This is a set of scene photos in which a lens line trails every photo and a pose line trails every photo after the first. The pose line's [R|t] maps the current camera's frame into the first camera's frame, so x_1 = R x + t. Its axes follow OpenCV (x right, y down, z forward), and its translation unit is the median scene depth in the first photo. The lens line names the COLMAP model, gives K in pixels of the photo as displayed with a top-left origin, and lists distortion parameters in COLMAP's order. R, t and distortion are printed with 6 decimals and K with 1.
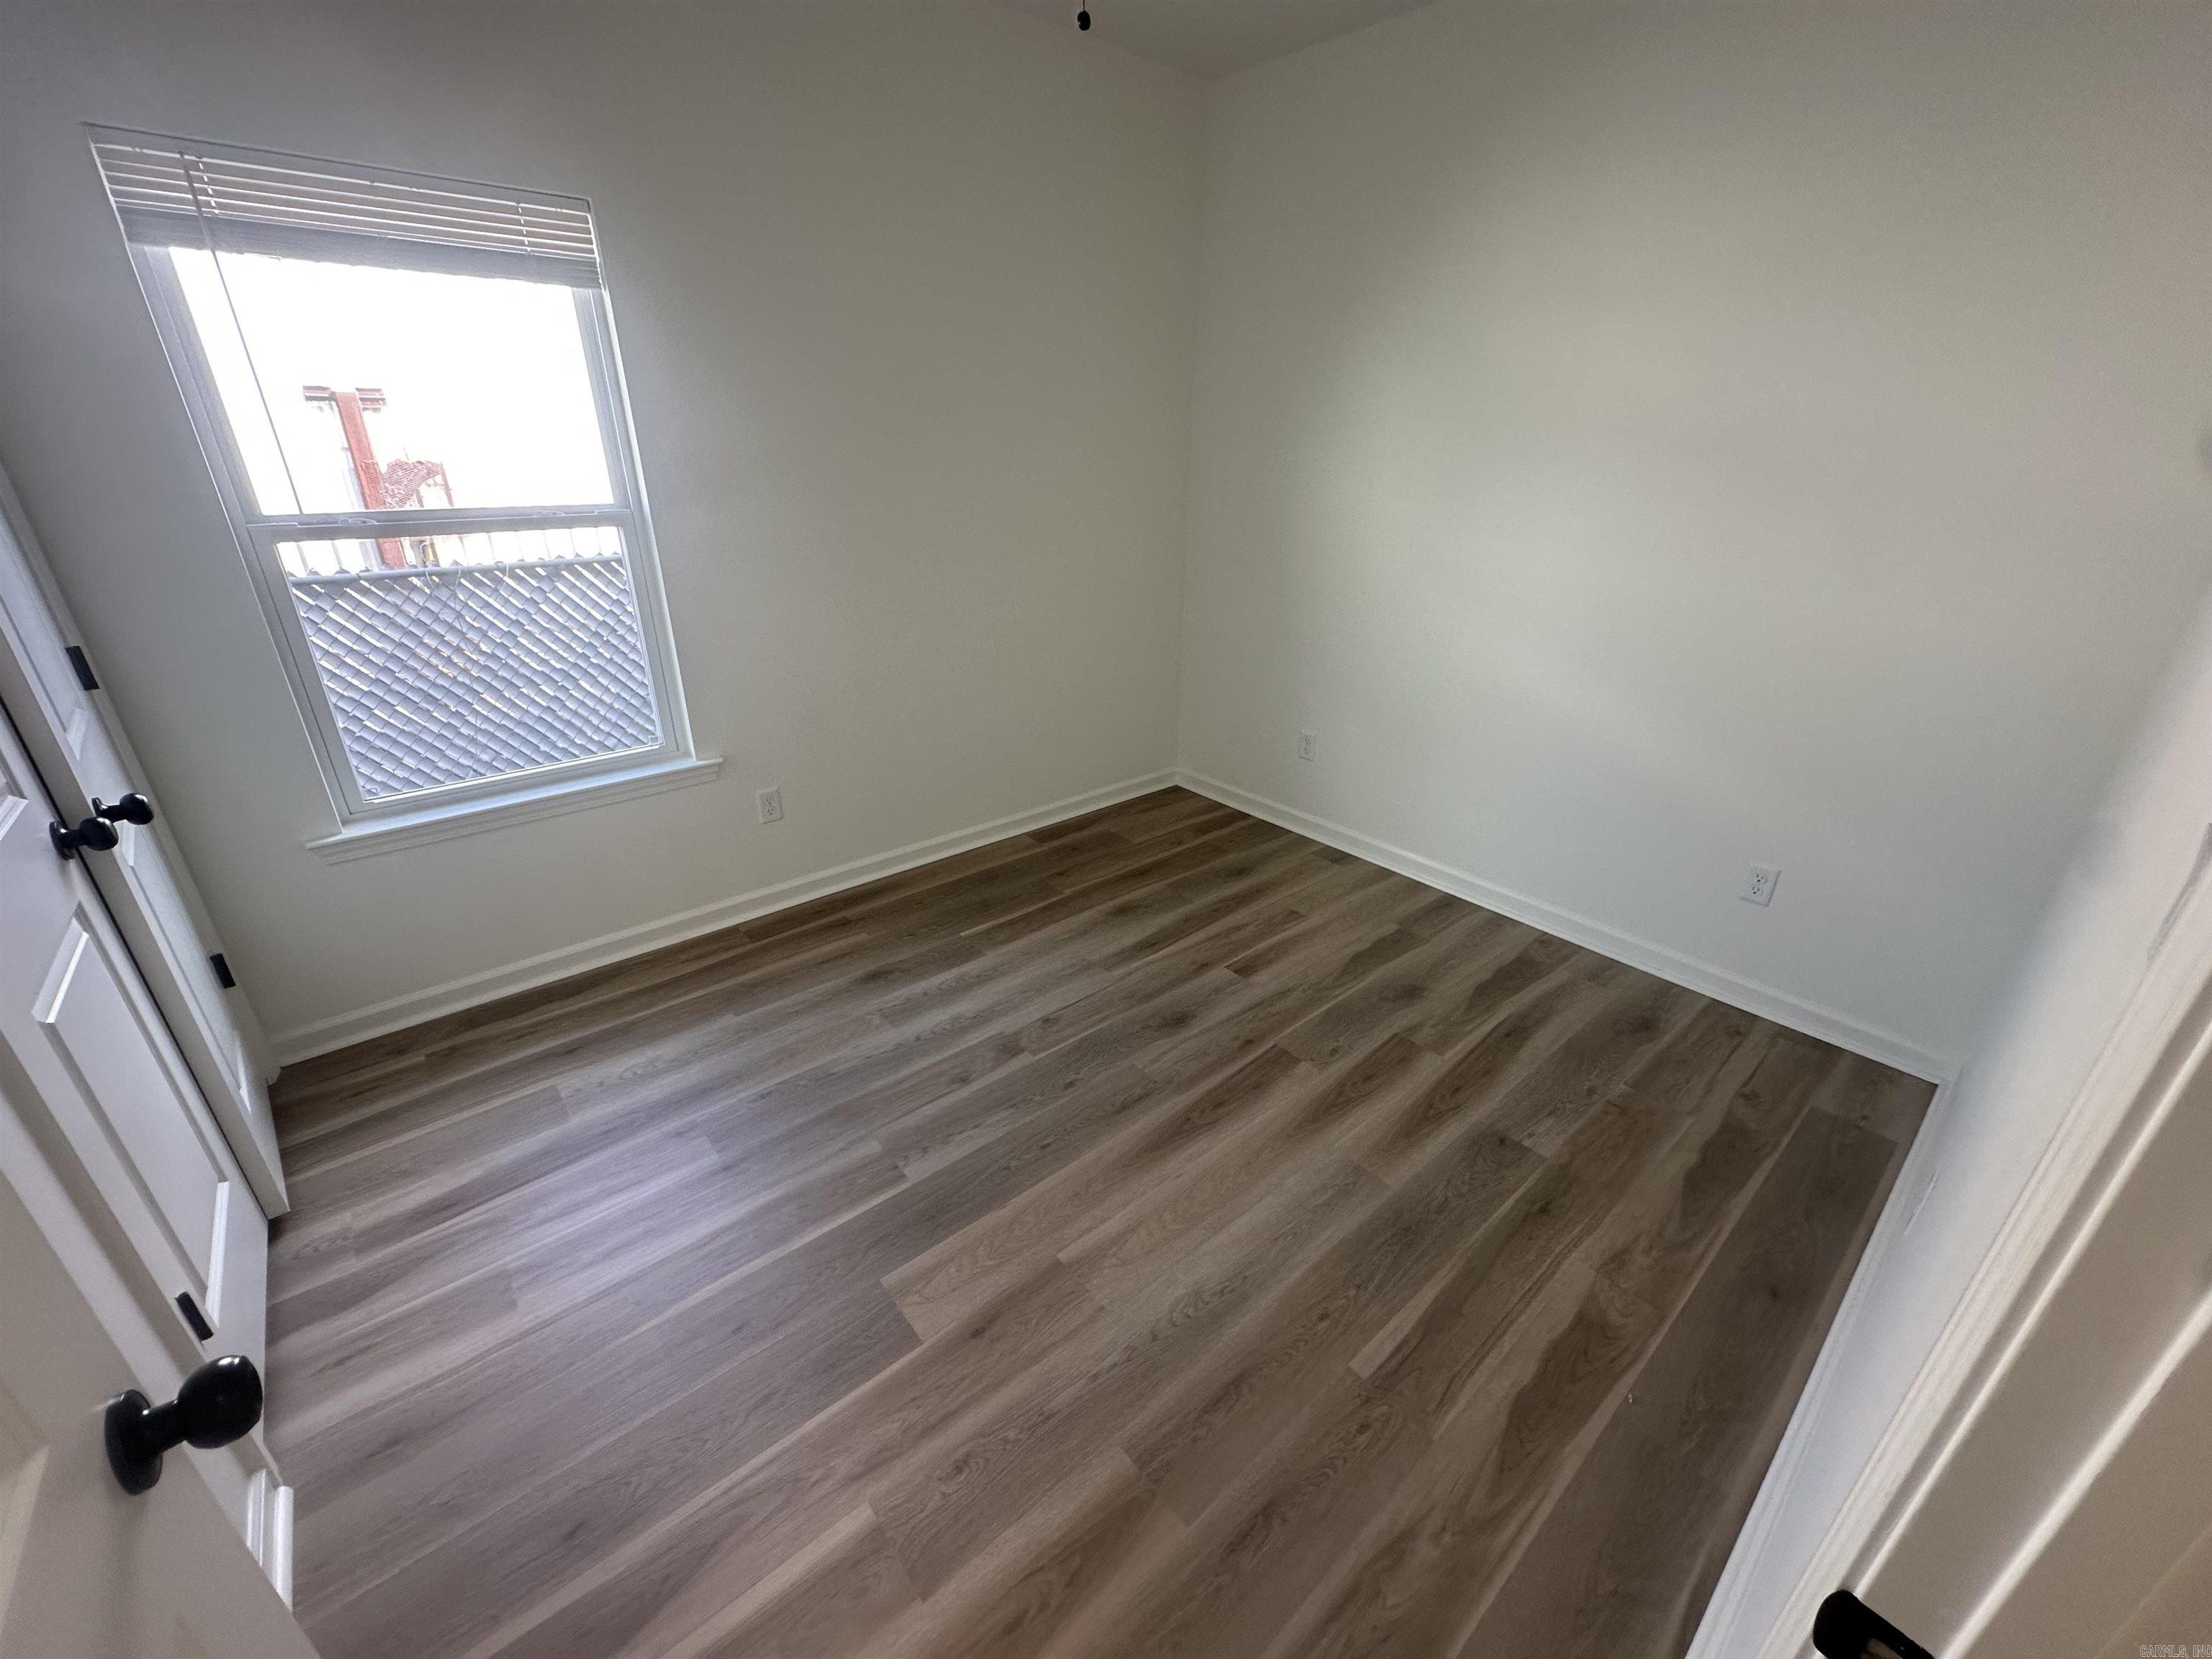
lens RADIAL K [[881.3, 0, 1103.8], [0, 881.3, 827.5], [0, 0, 1]] dist [-0.004037, 0.000420]
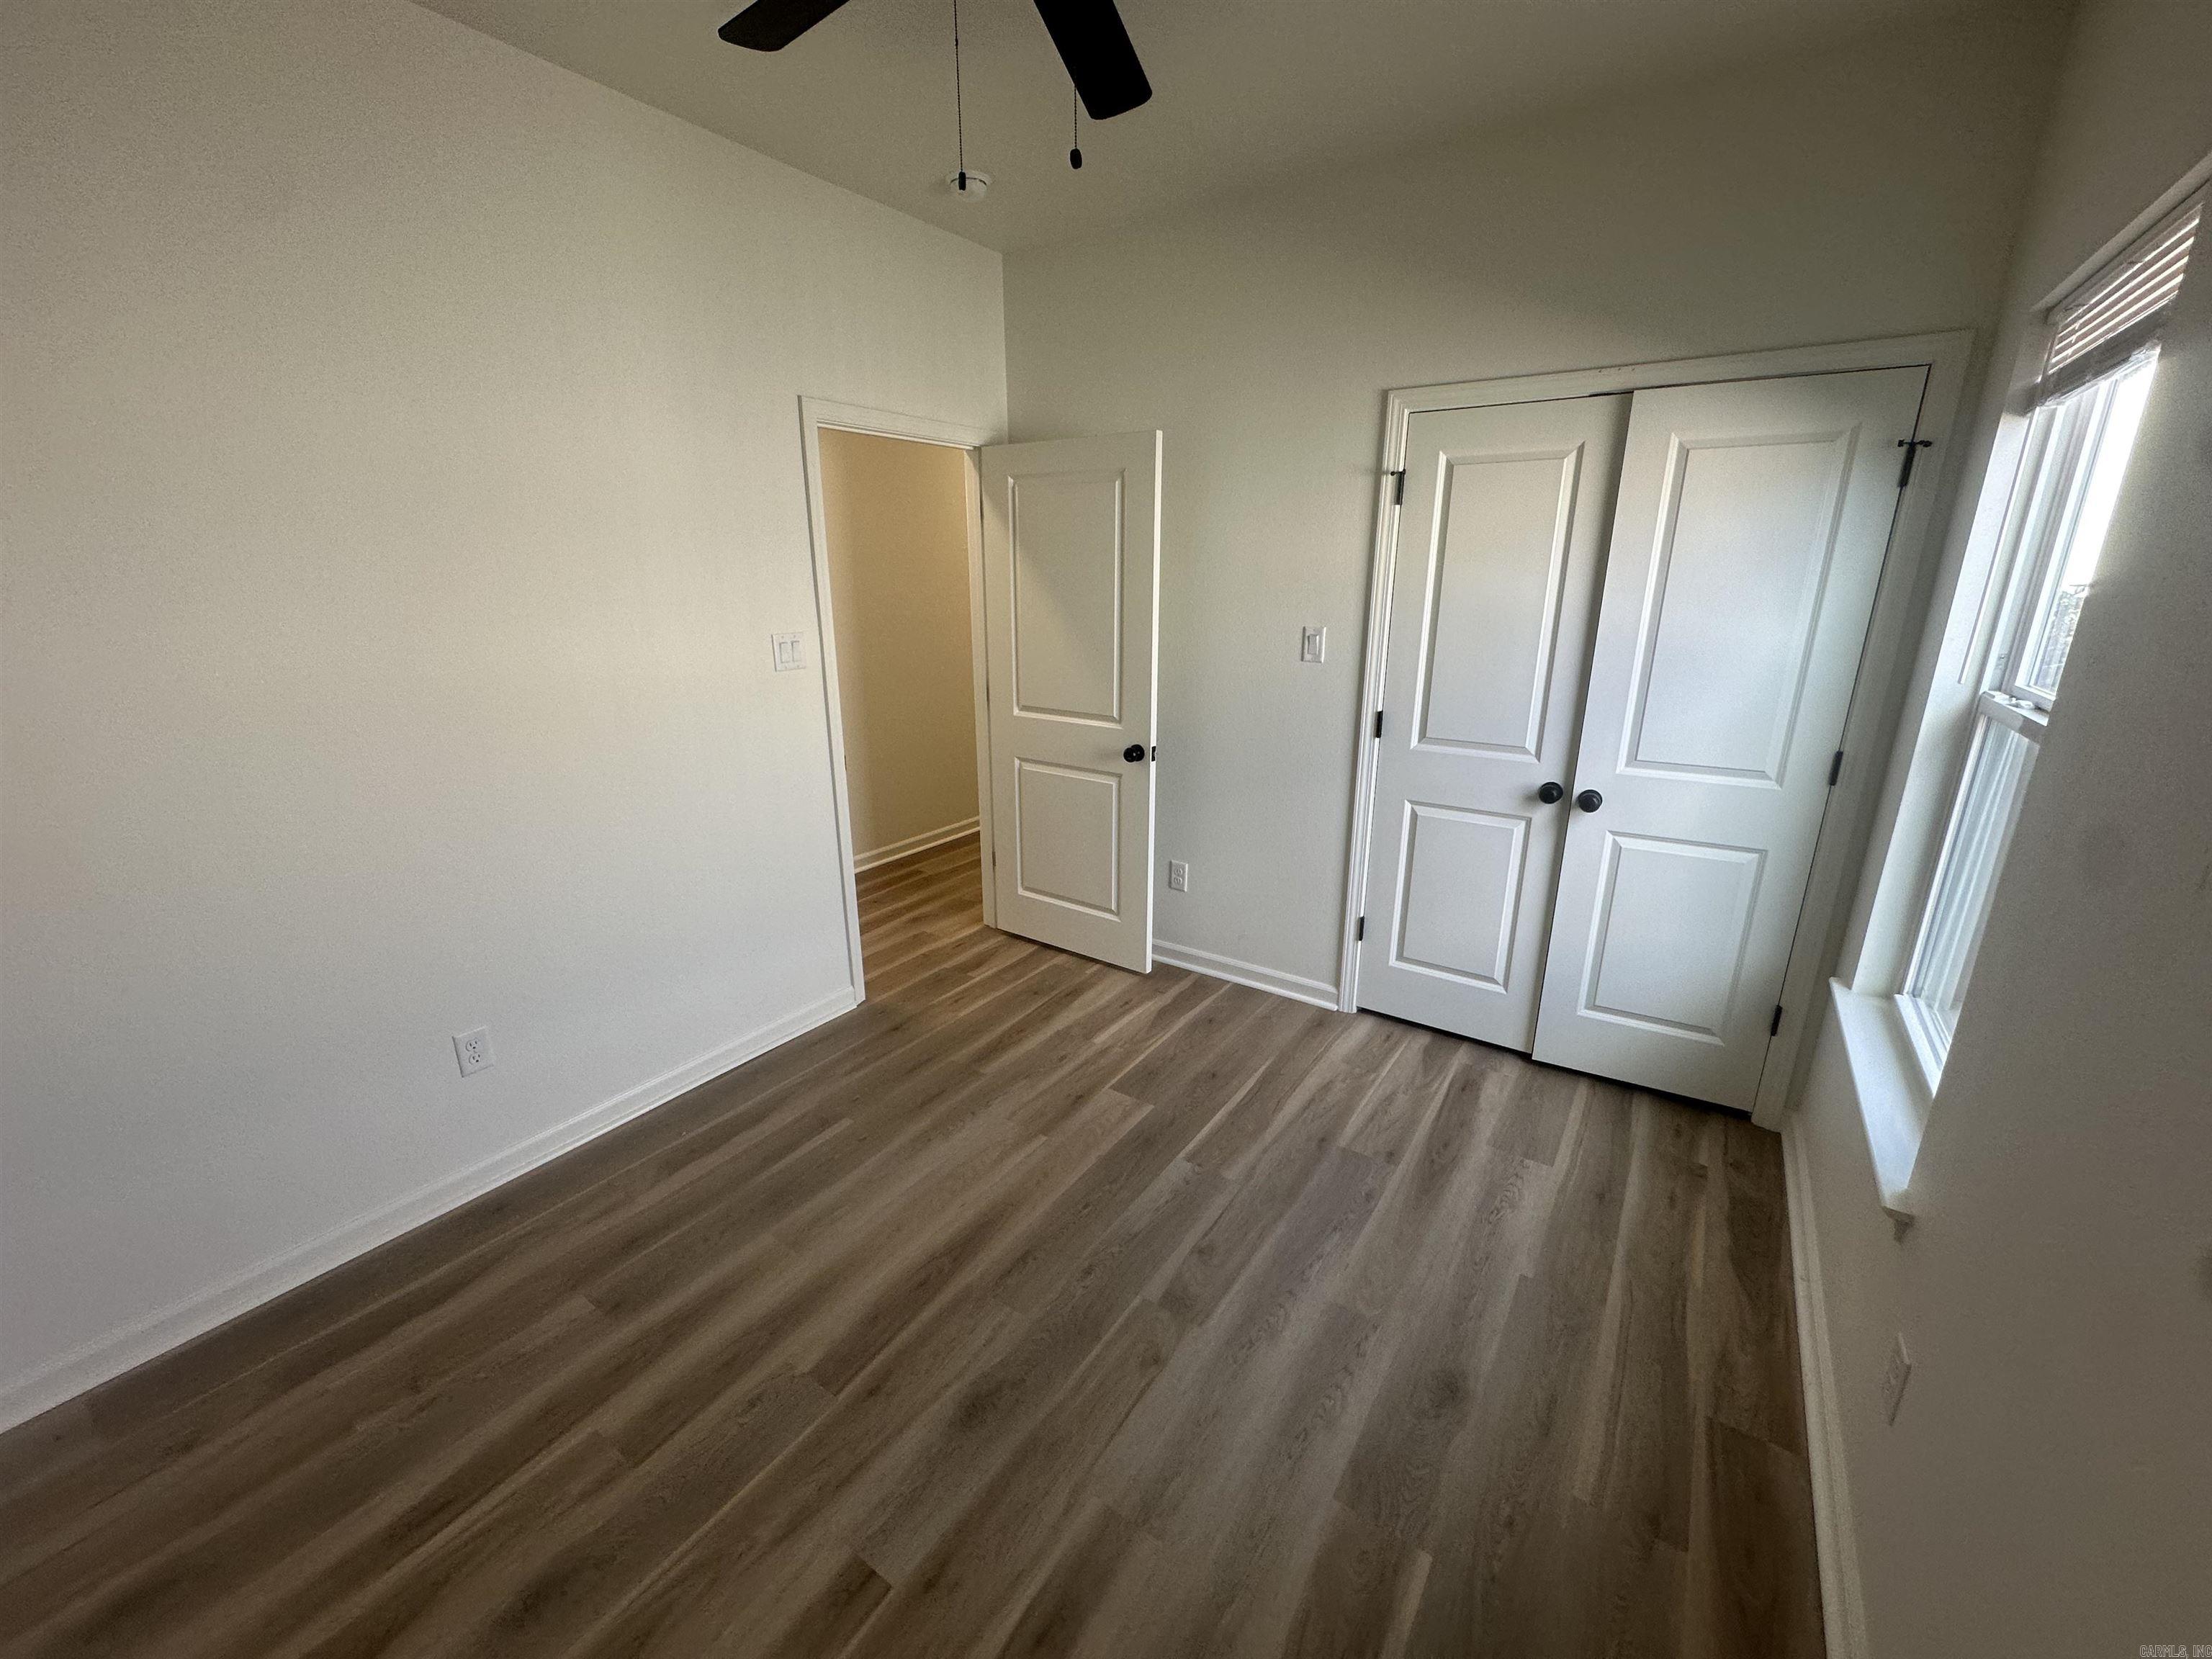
lens RADIAL K [[881.3, 0, 1104.7], [0, 881.3, 829.3], [0, 0, 1]] dist [-0.004037, 0.000420]
pose [[-0.965306, 0.065140, -0.252867, 0.147502], [-0.112305, 0.770680, 0.627248, -0.639453], [0.235739, 0.633884, -0.736626, 1.408084]]
